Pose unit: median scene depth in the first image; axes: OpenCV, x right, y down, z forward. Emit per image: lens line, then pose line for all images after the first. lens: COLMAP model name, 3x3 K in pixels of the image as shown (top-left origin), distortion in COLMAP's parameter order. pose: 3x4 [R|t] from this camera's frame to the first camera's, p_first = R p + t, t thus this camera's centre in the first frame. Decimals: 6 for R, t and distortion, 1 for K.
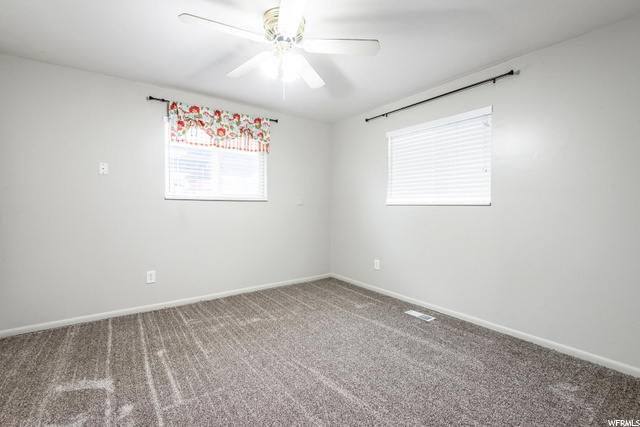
lens RADIAL K [[292.3, 0, 319.9], [0, 292.3, 212.5], [0, 0, 1]] dist [0.014304, -0.007882]
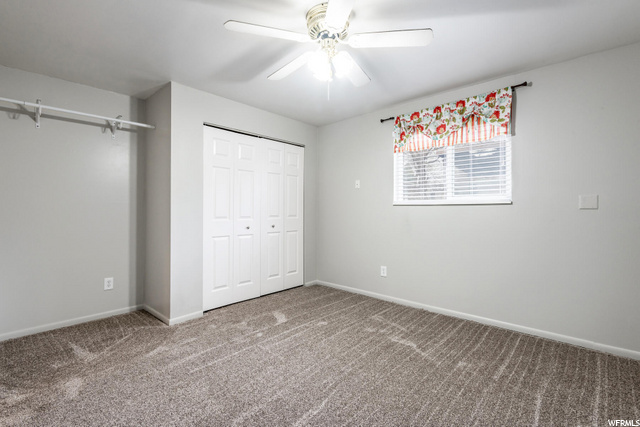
lens RADIAL K [[292.3, 0, 320.2], [0, 292.3, 212.3], [0, 0, 1]] dist [0.014304, -0.007882]
pose [[0.182905, 0.007173, -0.983105, 0.525628], [-0.015705, 0.999867, 0.004374, -0.019508], [0.983005, 0.014639, 0.182993, 0.520549]]
